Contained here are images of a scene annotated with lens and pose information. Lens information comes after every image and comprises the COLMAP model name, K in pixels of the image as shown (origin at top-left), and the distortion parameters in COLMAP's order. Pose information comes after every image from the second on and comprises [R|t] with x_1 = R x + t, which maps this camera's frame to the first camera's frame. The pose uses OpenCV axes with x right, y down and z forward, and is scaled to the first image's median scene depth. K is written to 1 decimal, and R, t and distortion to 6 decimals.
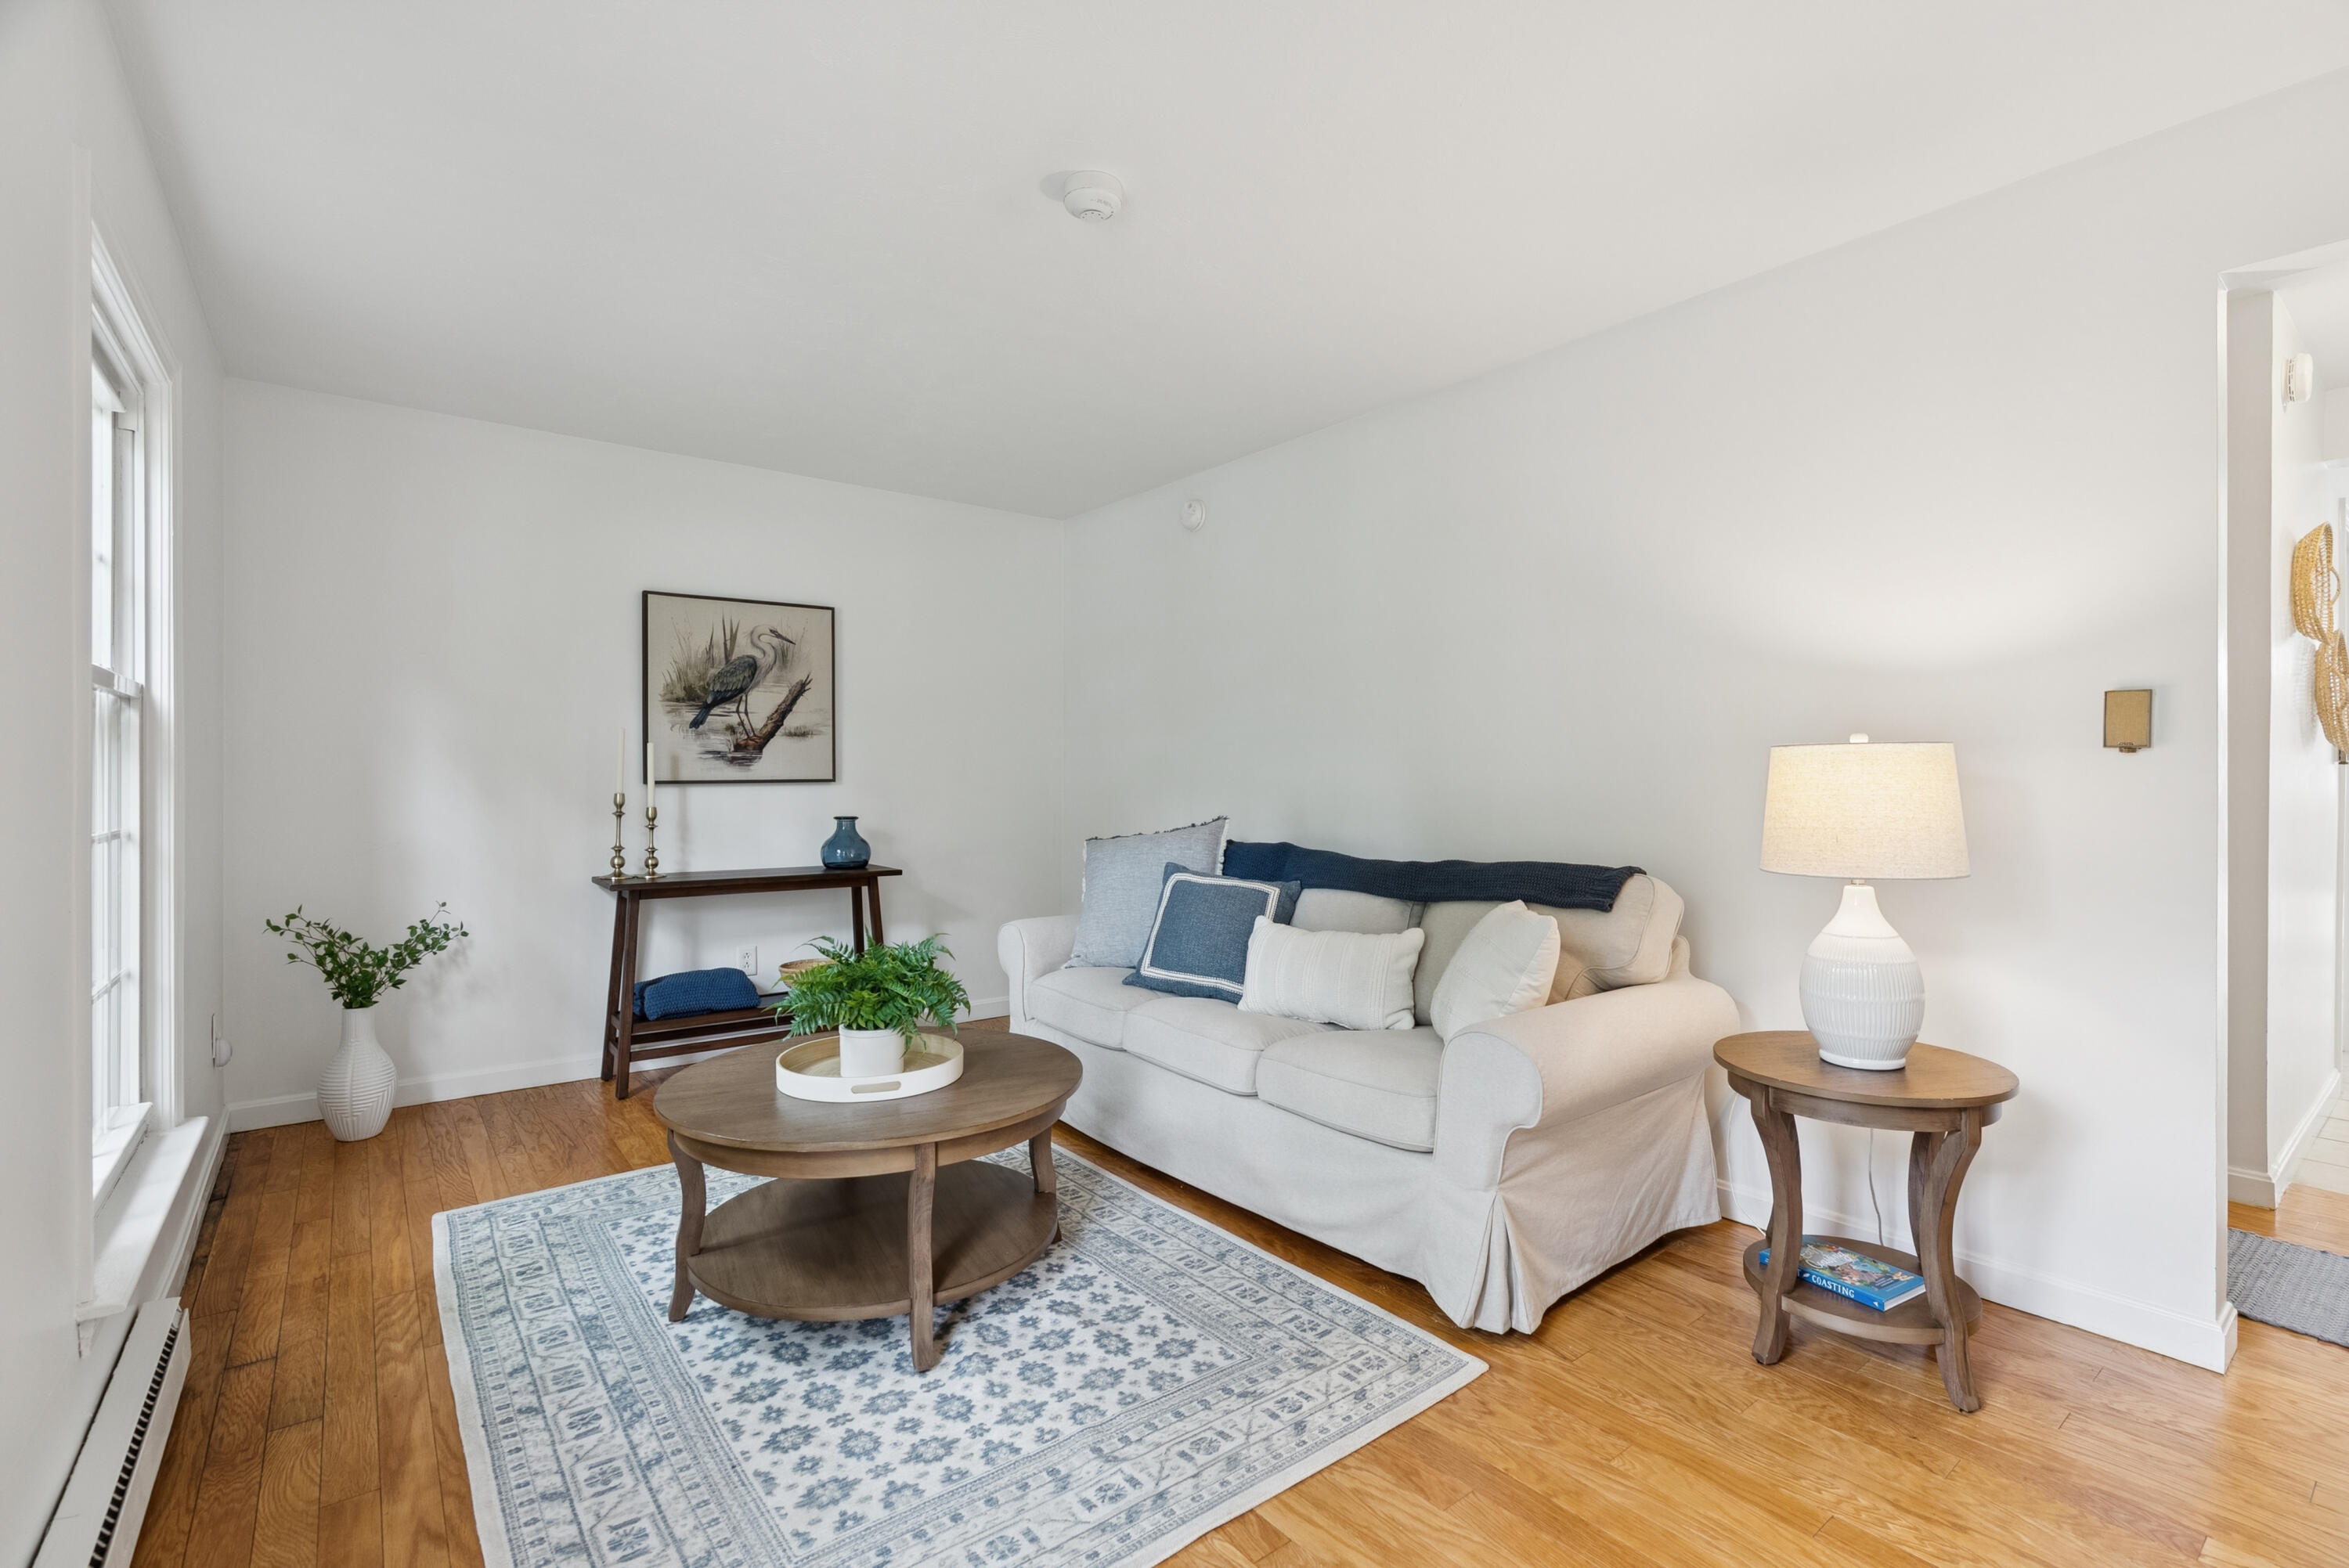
lens RADIAL K [[1087.2, 0, 1190.8], [0, 1087.2, 780.1], [0, 0, 1]] dist [0.004130, -0.000181]
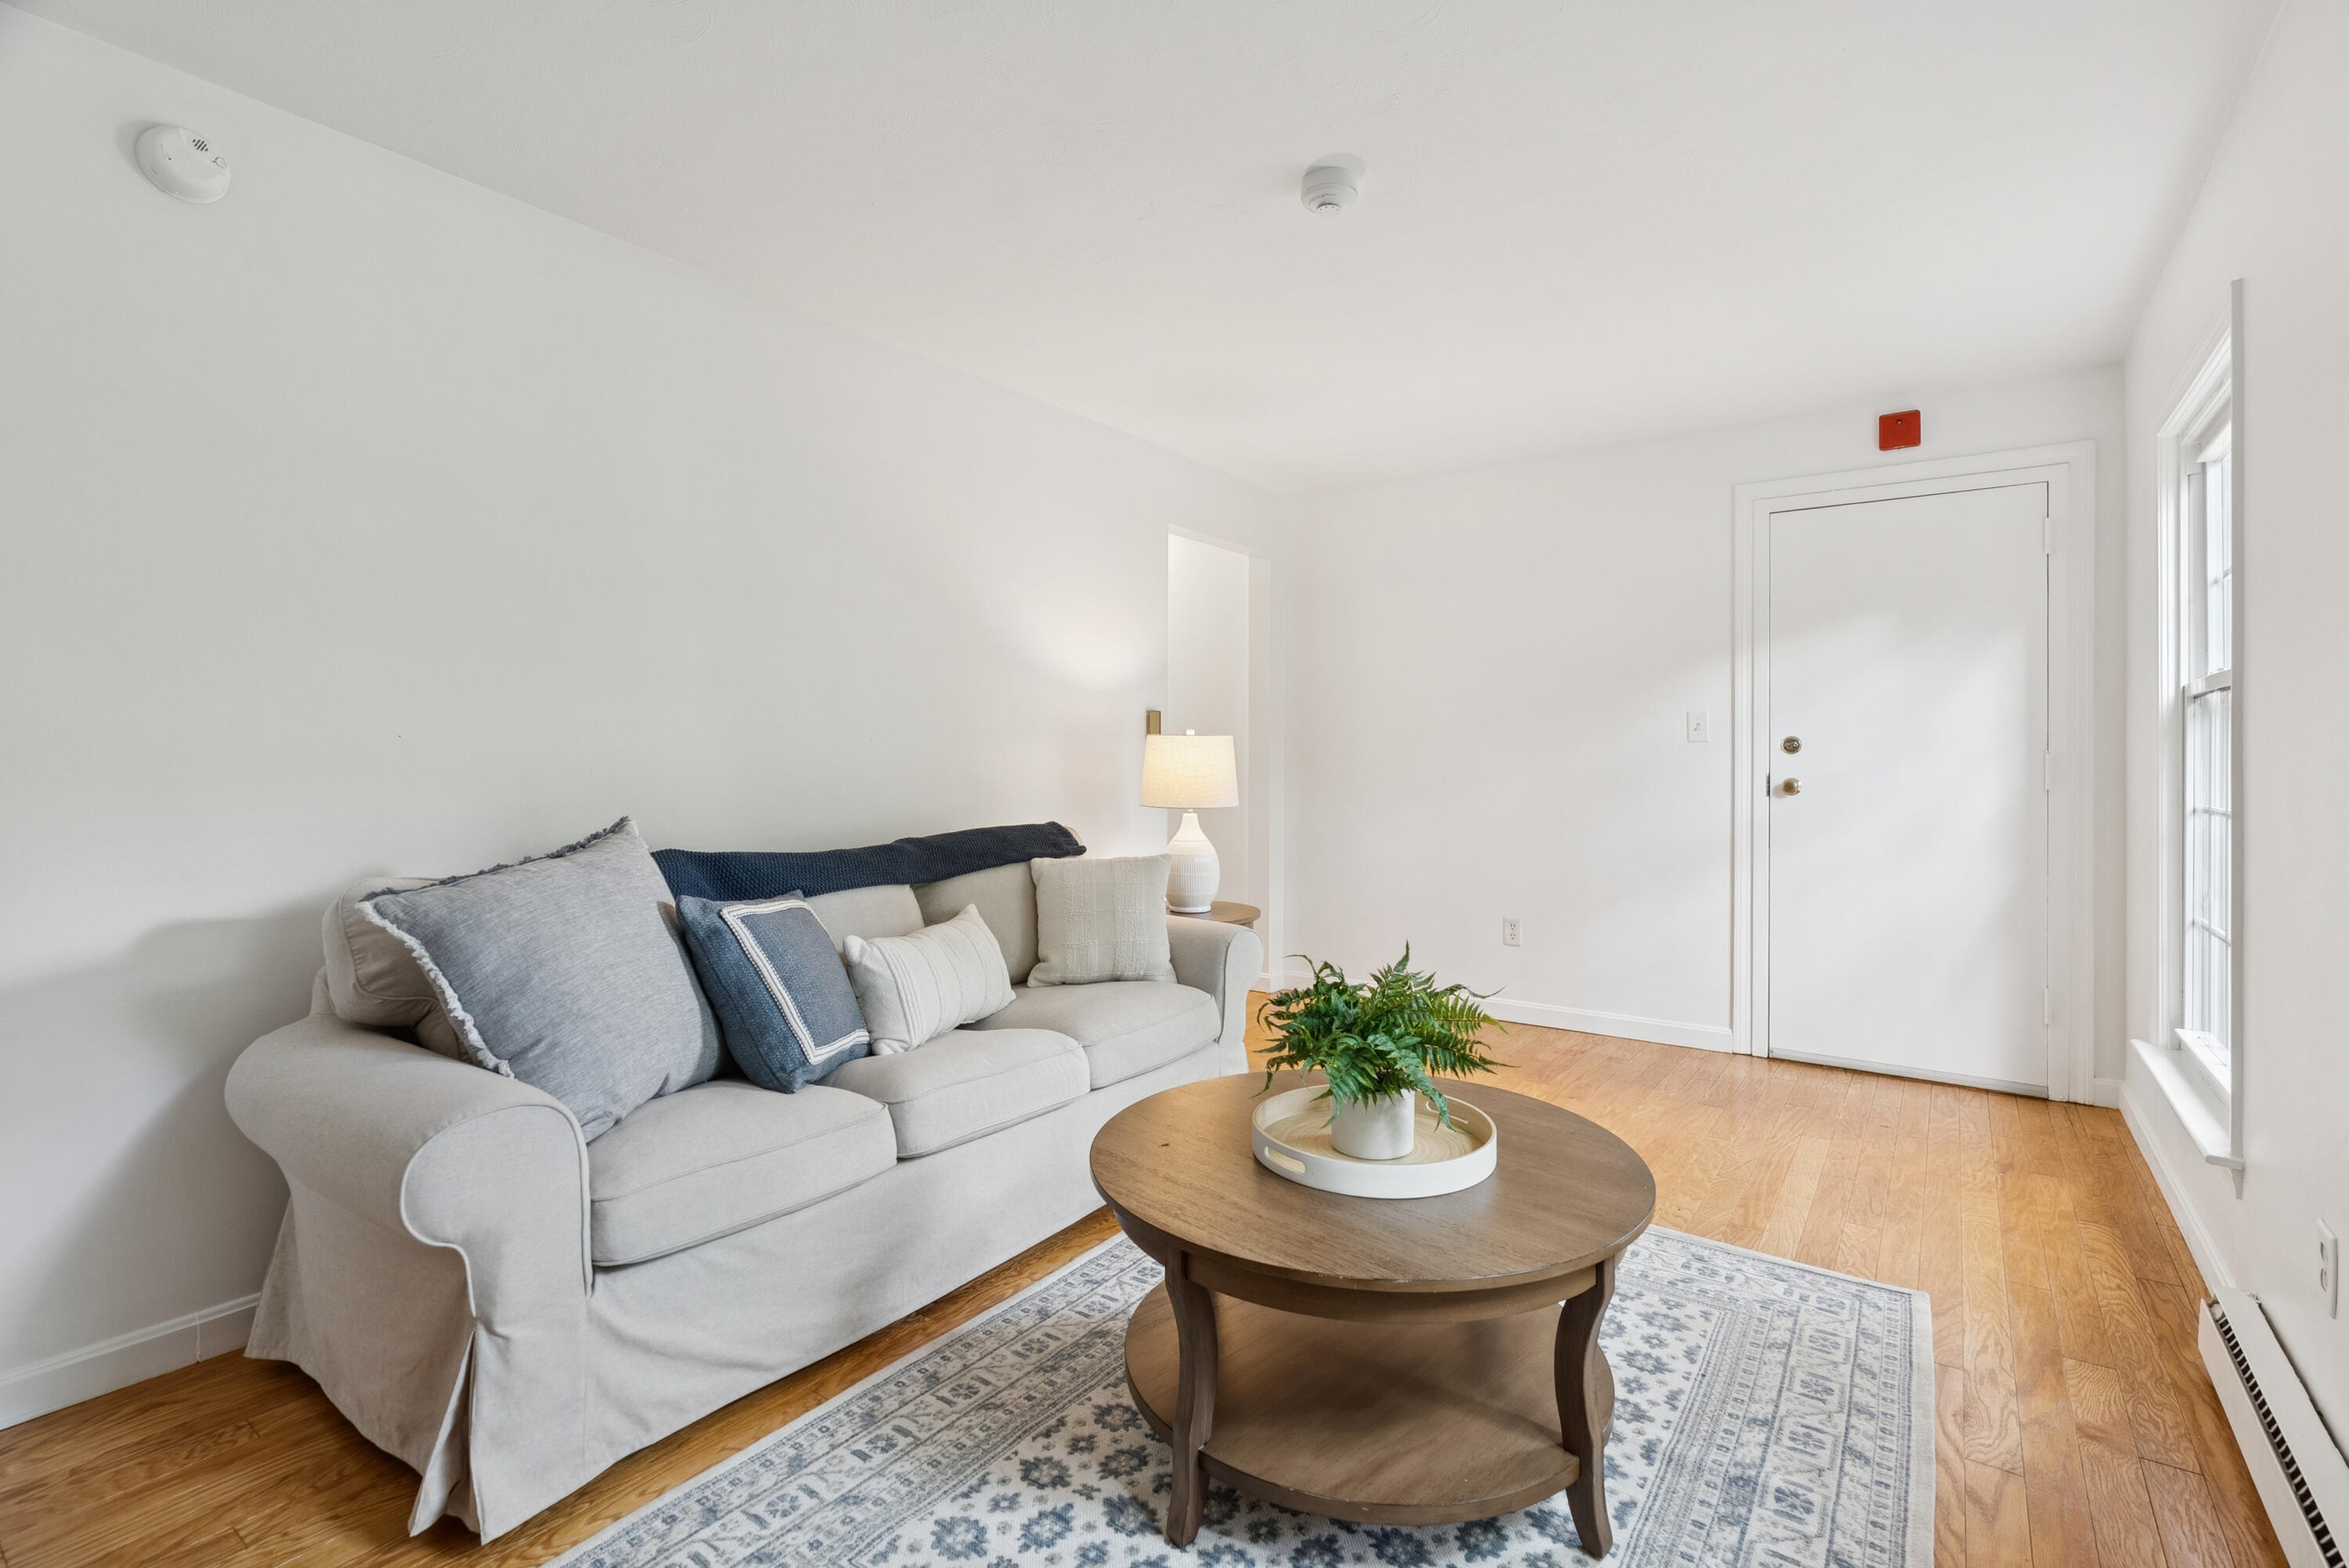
lens RADIAL K [[1087.2, 0, 1189.8], [0, 1087.2, 768.4], [0, 0, 1]] dist [0.004130, -0.000181]
pose [[-0.294687, -0.009948, 0.955542, -1.273039], [0.012589, 0.999819, 0.014291, -0.003889], [-0.955511, 0.016241, -0.294509, 1.757256]]
